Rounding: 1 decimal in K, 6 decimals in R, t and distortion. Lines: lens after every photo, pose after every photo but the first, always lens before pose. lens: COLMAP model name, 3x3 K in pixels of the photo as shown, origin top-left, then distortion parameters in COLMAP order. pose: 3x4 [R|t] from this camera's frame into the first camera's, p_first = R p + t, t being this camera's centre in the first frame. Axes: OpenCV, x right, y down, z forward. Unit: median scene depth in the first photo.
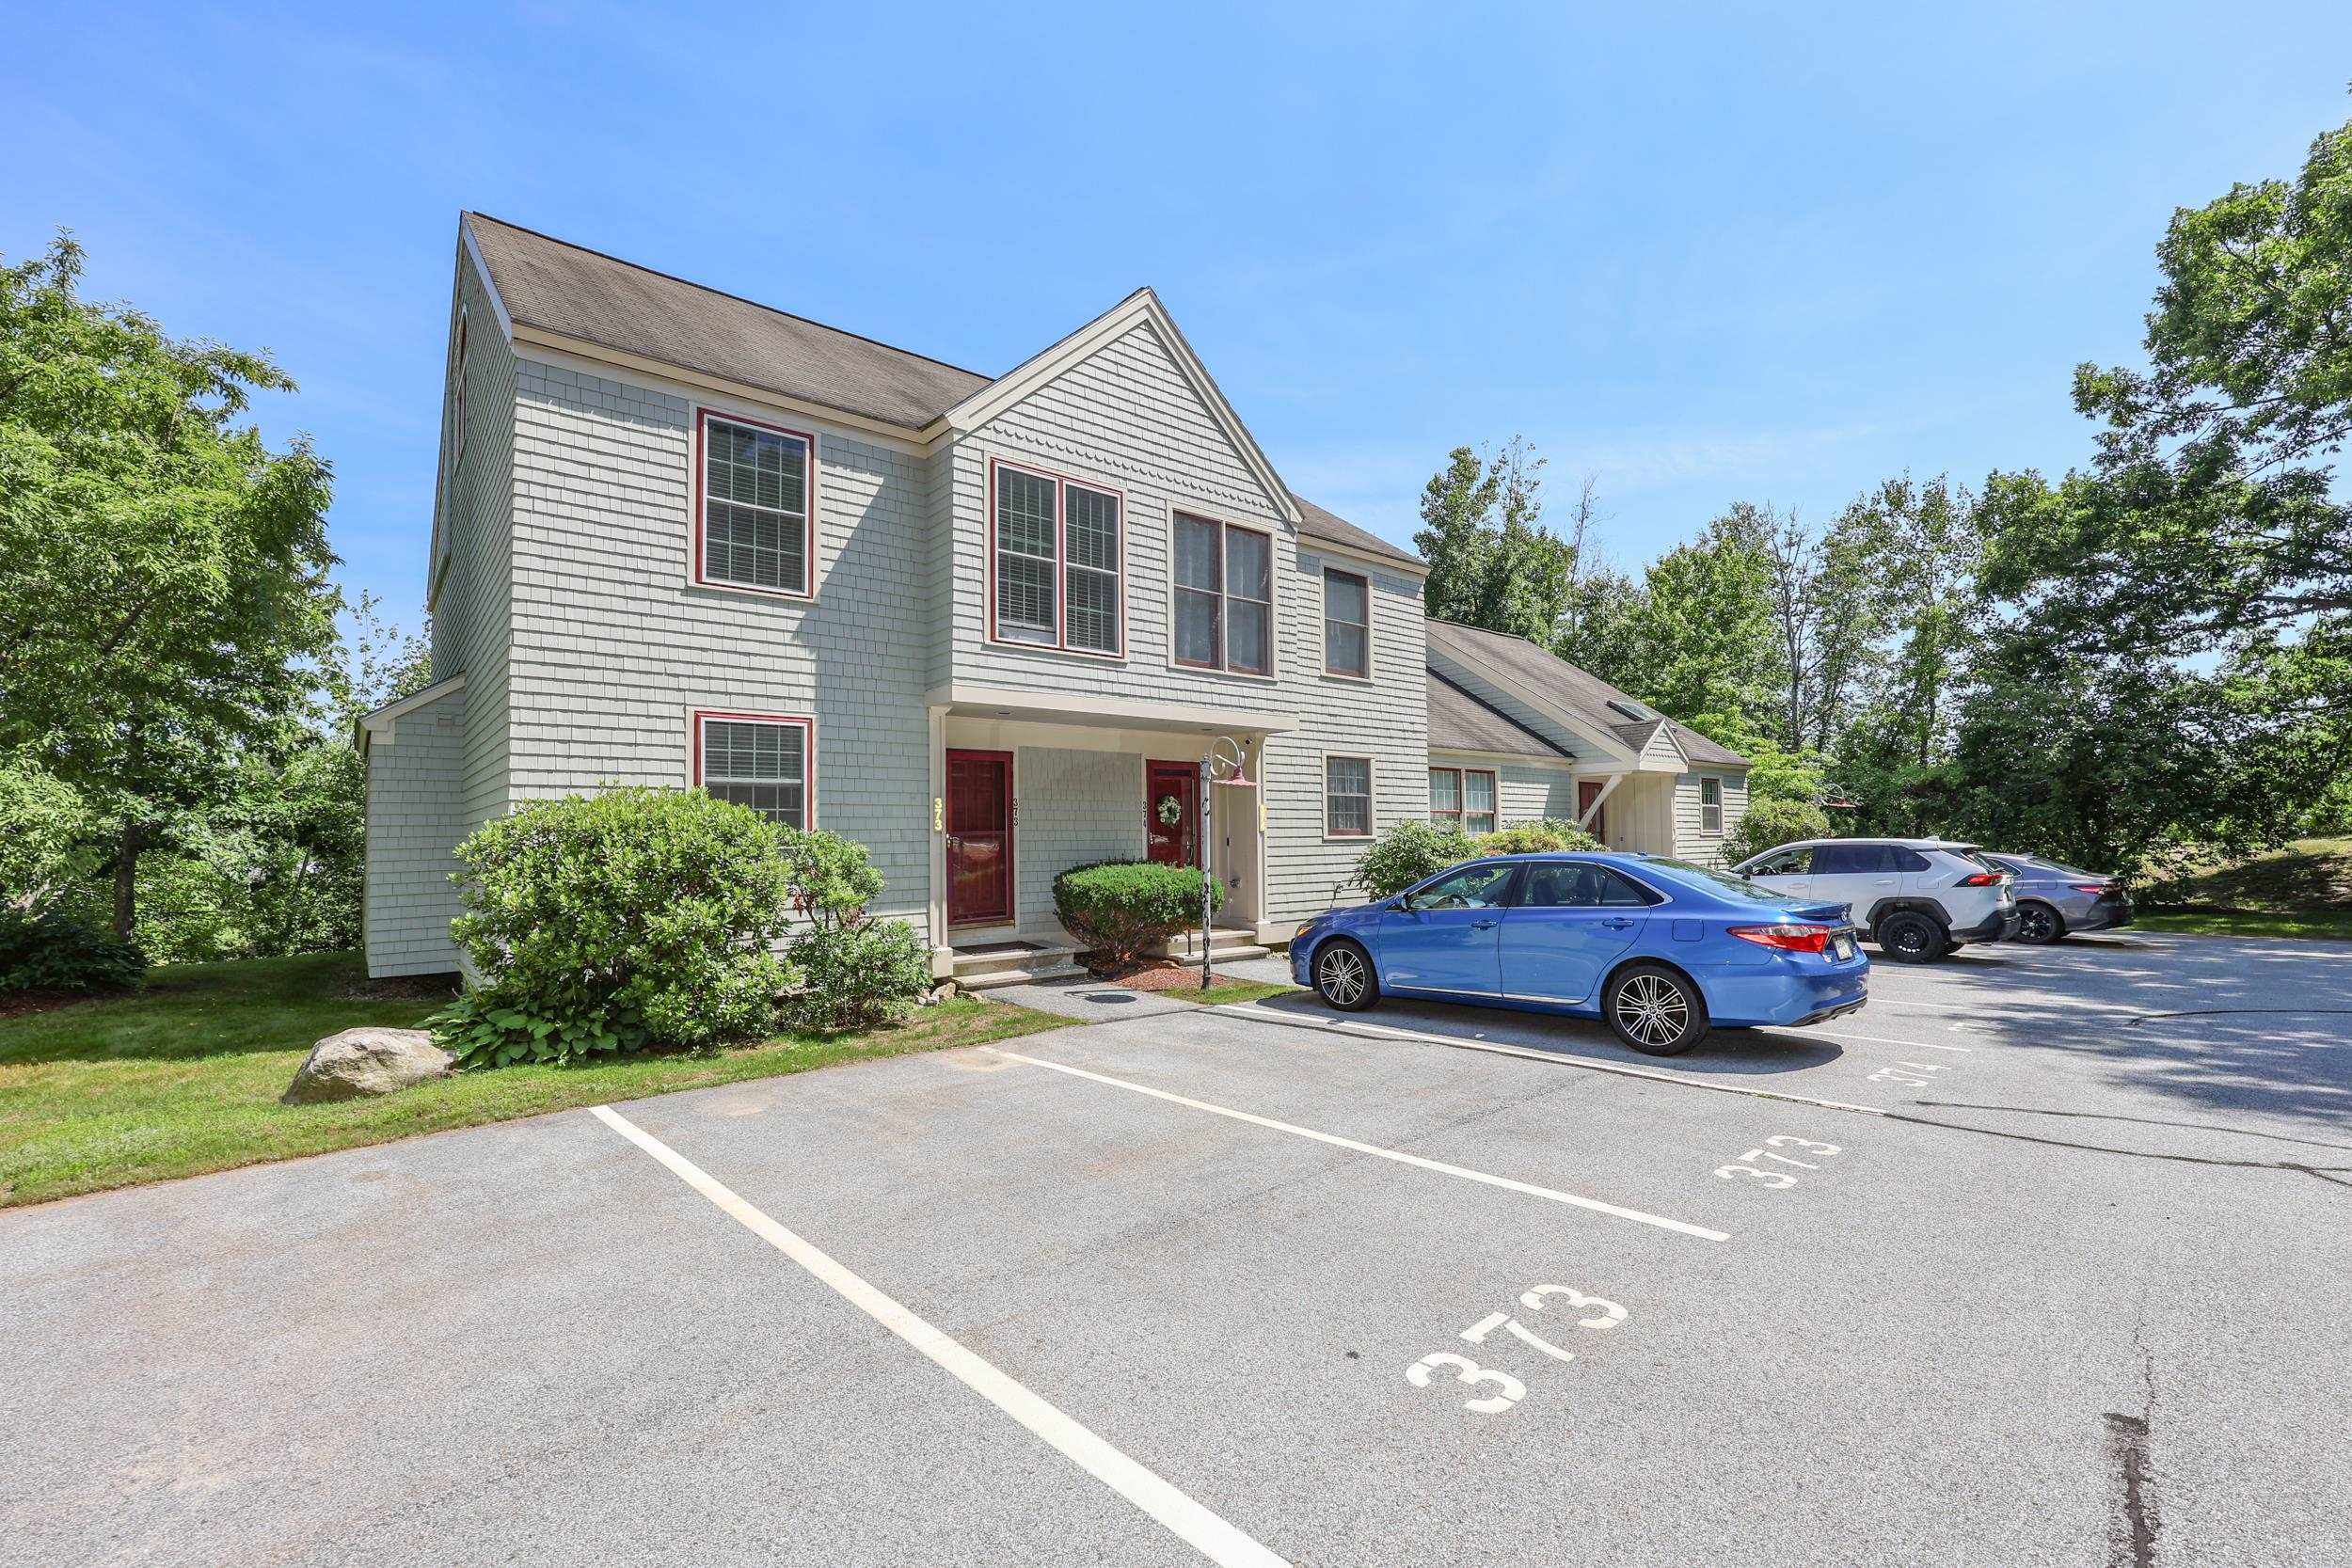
lens RADIAL K [[995.9, 0, 1162.9], [0, 995.9, 794.6], [0, 0, 1]] dist [0.006958, -0.000271]
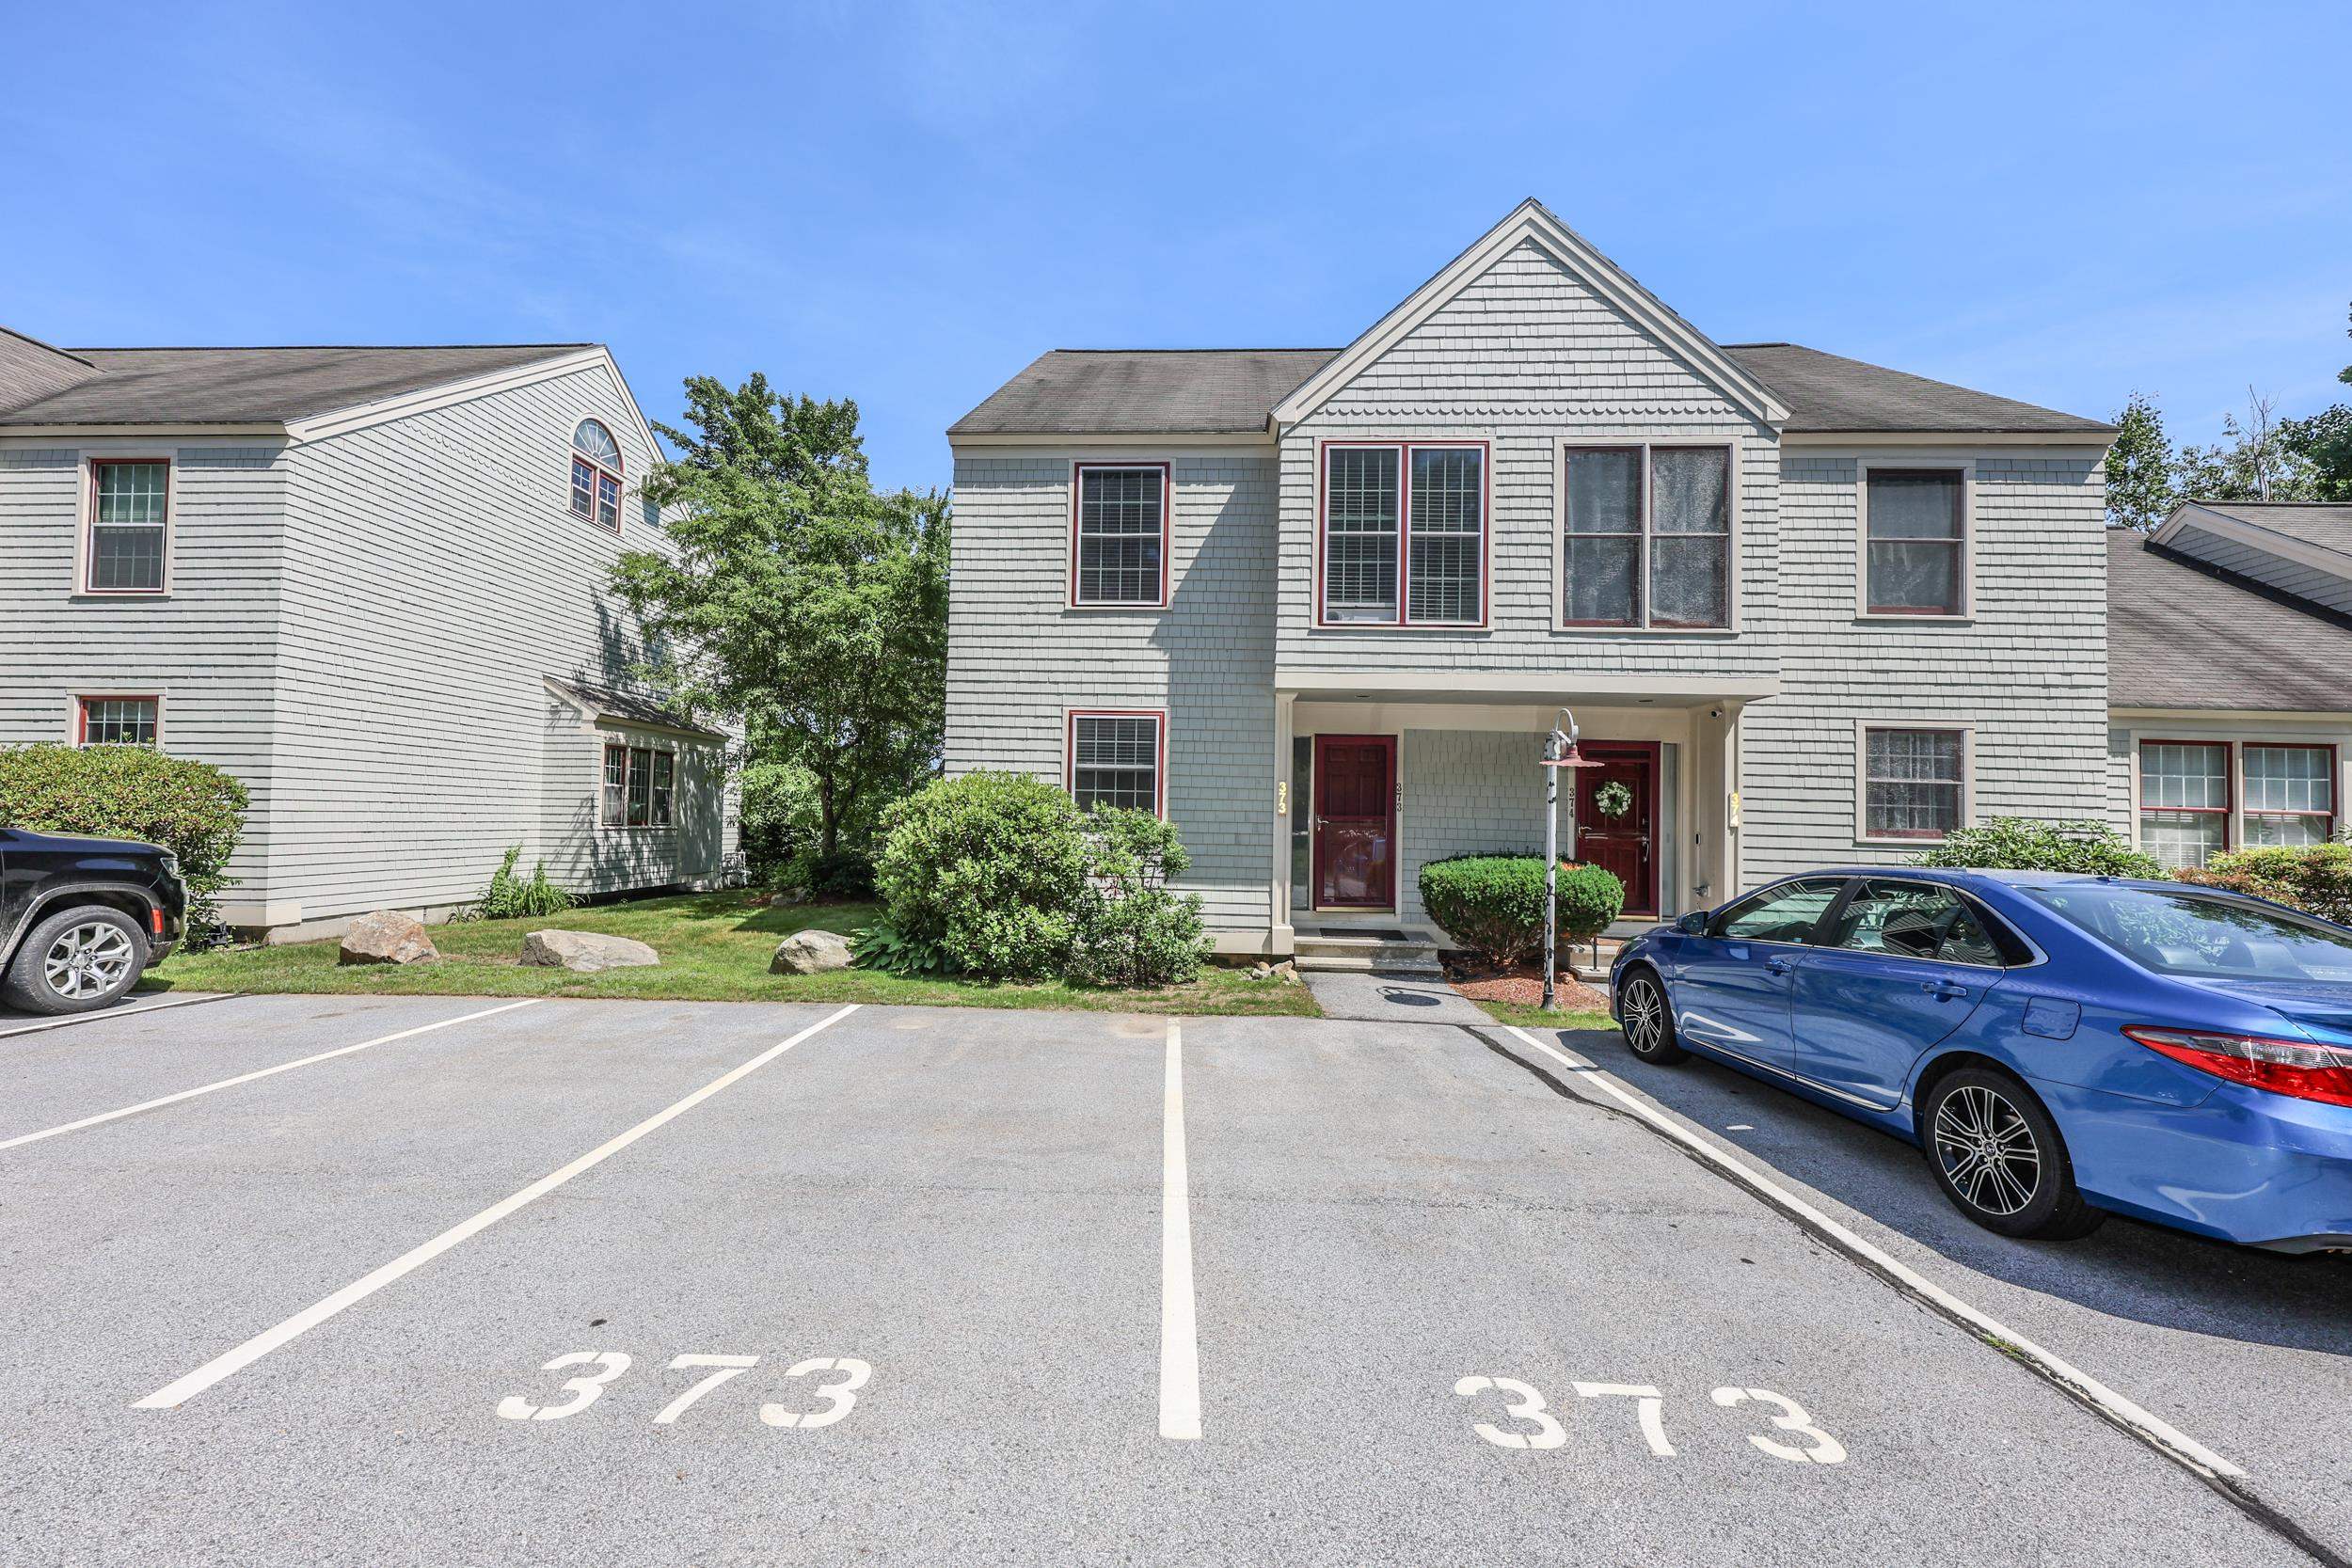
lens RADIAL K [[942.6, 0, 1169.7], [0, 942.6, 790.4], [0, 0, 1]] dist [0.003688, -0.000101]
pose [[0.734812, 0.006848, -0.678236, 0.367677], [-0.002847, 0.999971, 0.007011, 0.005752], [0.678264, -0.003221, 0.734811, 0.204235]]
